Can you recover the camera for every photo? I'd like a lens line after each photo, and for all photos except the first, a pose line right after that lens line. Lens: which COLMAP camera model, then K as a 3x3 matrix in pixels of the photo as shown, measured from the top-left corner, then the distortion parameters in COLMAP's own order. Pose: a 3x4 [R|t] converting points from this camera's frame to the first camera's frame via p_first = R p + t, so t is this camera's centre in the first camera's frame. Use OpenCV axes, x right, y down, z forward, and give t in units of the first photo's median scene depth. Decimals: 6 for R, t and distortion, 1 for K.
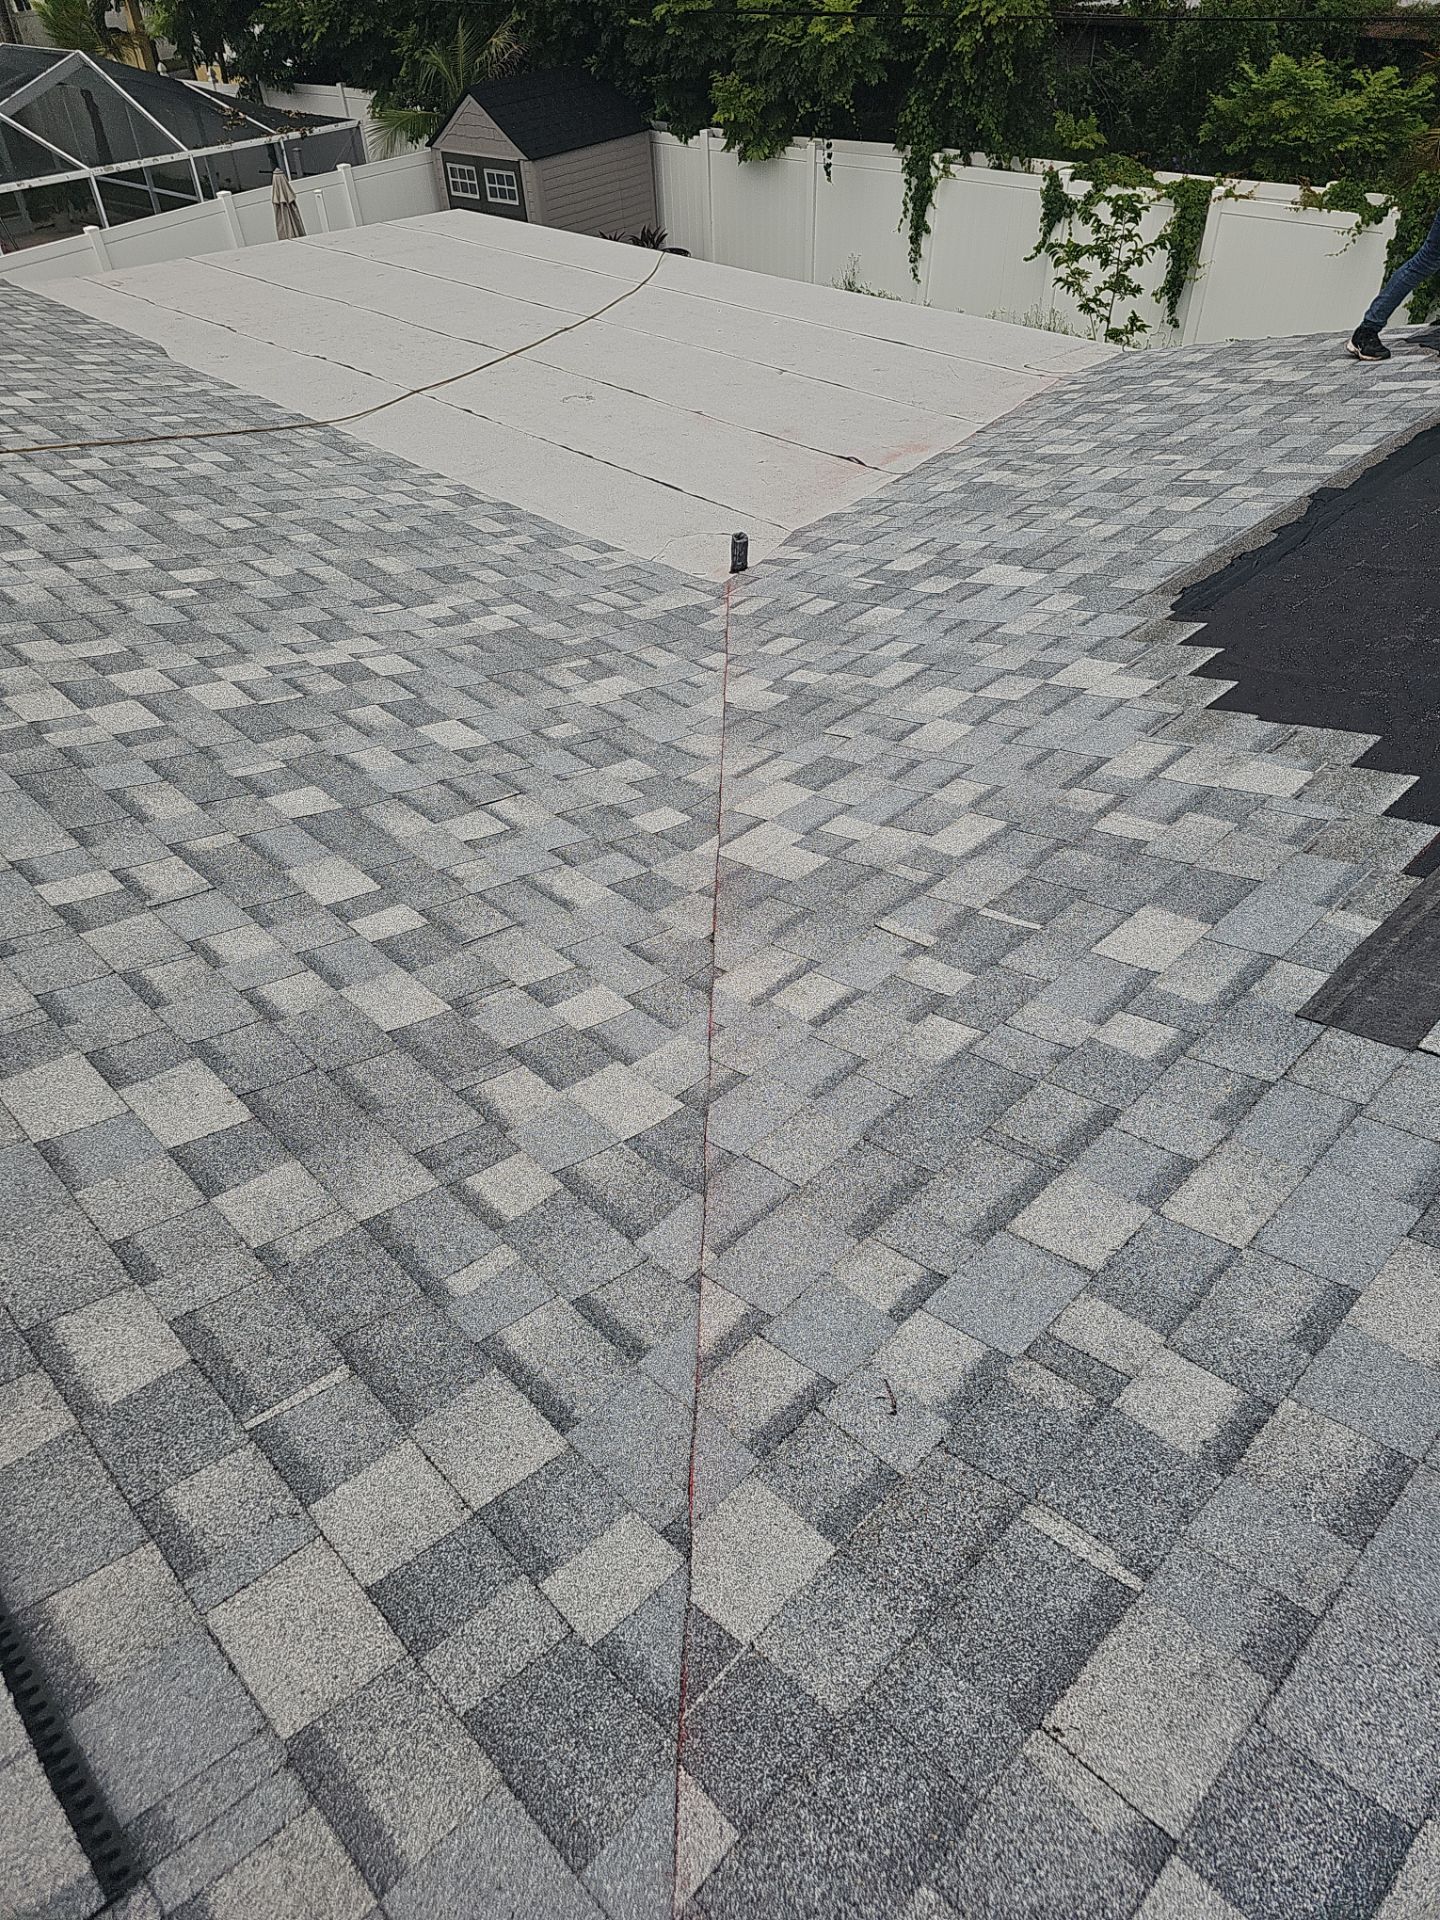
lens RADIAL K [[1239.9, 0, 719.2], [0, 1239.9, 959.7], [0, 0, 1]] dist [0.032272, -0.029036]
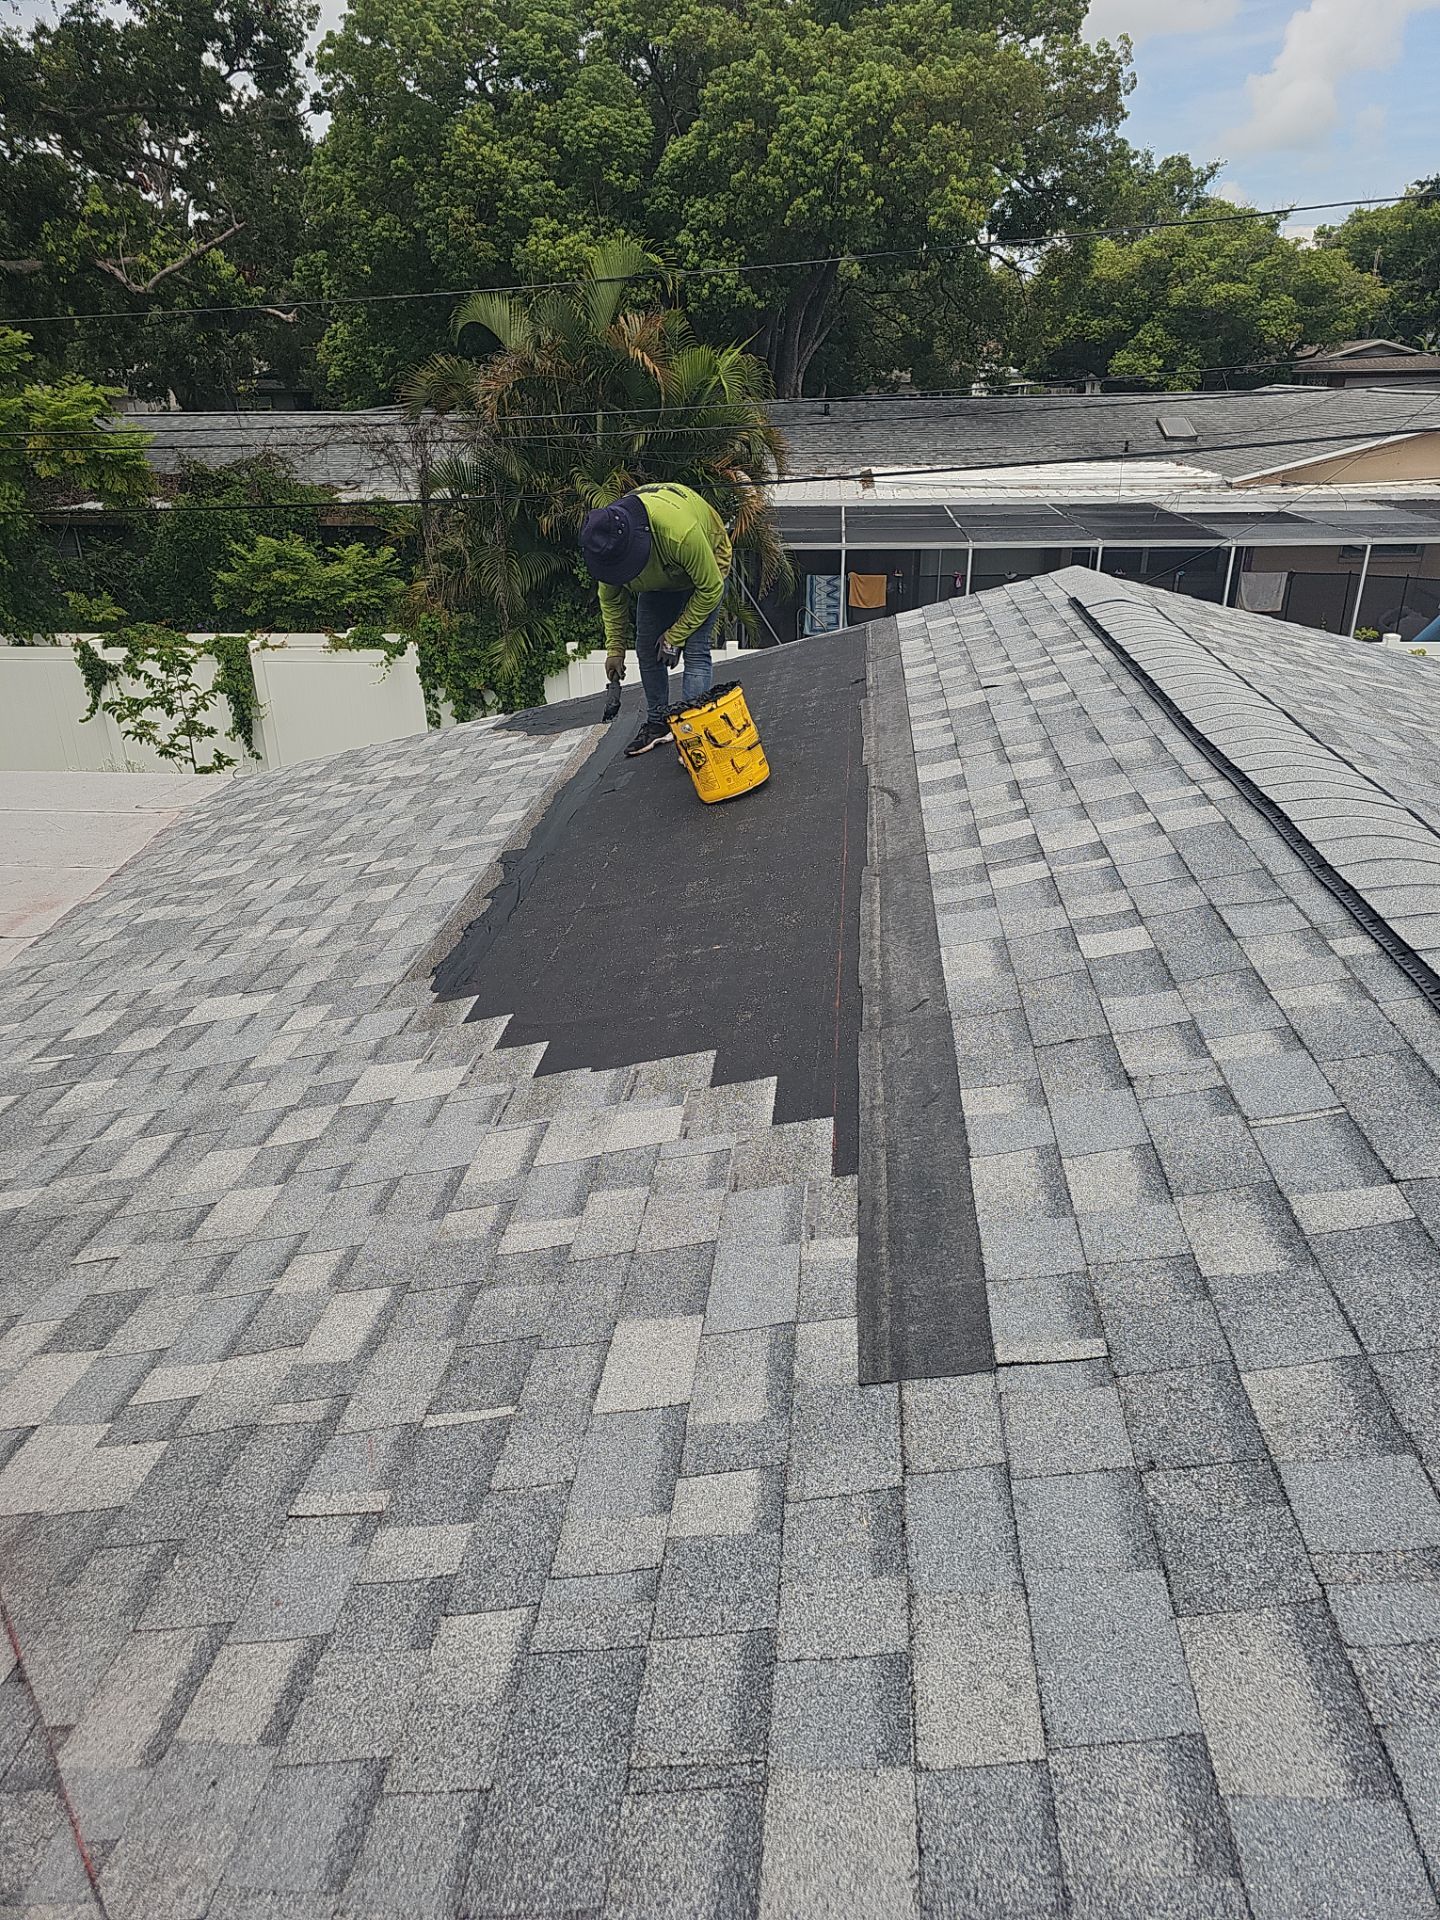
lens RADIAL K [[1239.9, 0, 726.2], [0, 1239.9, 963.4], [0, 0, 1]] dist [0.032272, -0.029036]
pose [[0.761604, -0.243029, 0.600746, -0.011763], [0.414540, 0.895247, -0.163371, -0.033912], [-0.498112, 0.373457, 0.782569, 0.092516]]
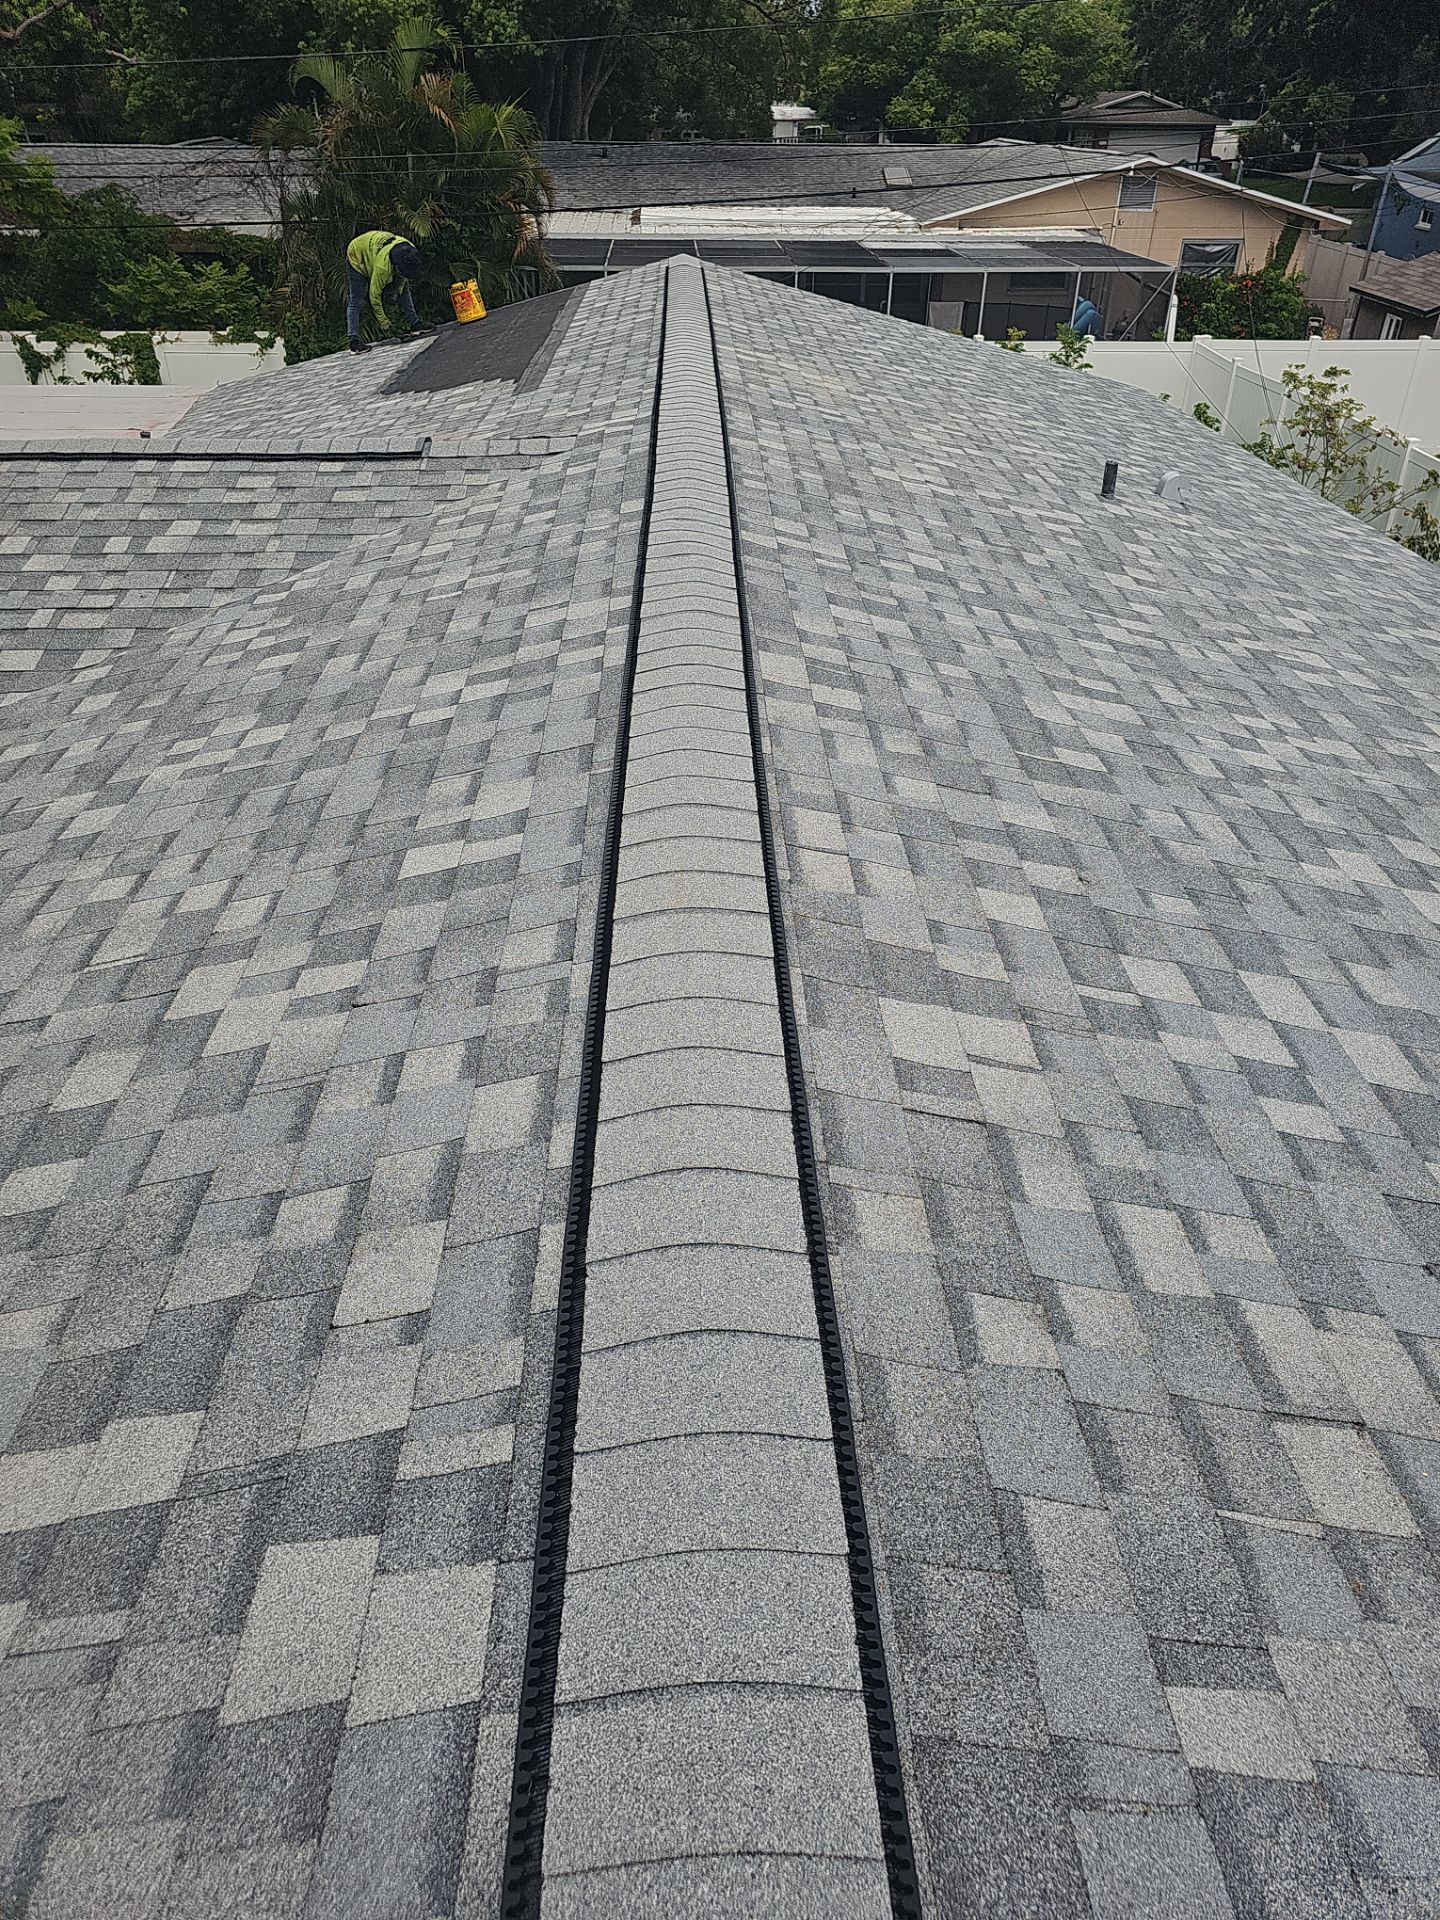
lens RADIAL K [[1239.9, 0, 717.8], [0, 1239.9, 960.9], [0, 0, 1]] dist [0.032272, -0.029036]
pose [[0.675541, -0.372118, 0.636532, -0.630975], [0.460231, 0.887283, 0.030271, 0.501537], [-0.576048, 0.272503, 0.770656, -0.523927]]
